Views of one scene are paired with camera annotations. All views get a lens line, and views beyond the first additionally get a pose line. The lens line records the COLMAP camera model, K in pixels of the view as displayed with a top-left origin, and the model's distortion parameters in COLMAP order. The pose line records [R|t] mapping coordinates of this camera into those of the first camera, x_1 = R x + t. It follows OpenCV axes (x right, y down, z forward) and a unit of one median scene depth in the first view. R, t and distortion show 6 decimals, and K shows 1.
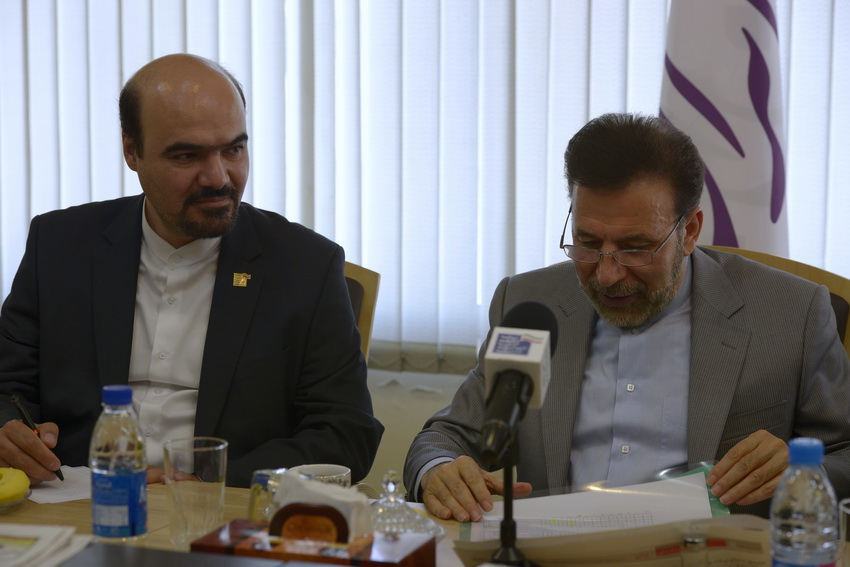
lens RADIAL K [[2341.3, 0, 427.7], [0, 2341.3, 287.0], [0, 0, 1]] dist [0.067243, 0.000000]
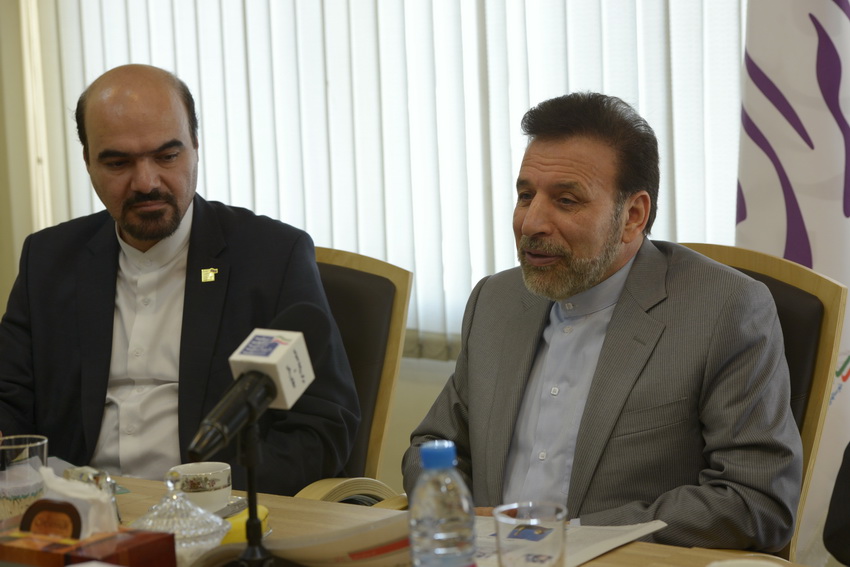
lens RADIAL K [[2341.3, 0, 423.0], [0, 2341.3, 284.5], [0, 0, 1]] dist [0.067243, 0.000000]
pose [[0.959485, -0.008714, -0.281624, 0.315969], [0.008537, 0.999962, -0.001857, 0.000711], [0.281630, -0.000623, 0.959523, 0.043537]]
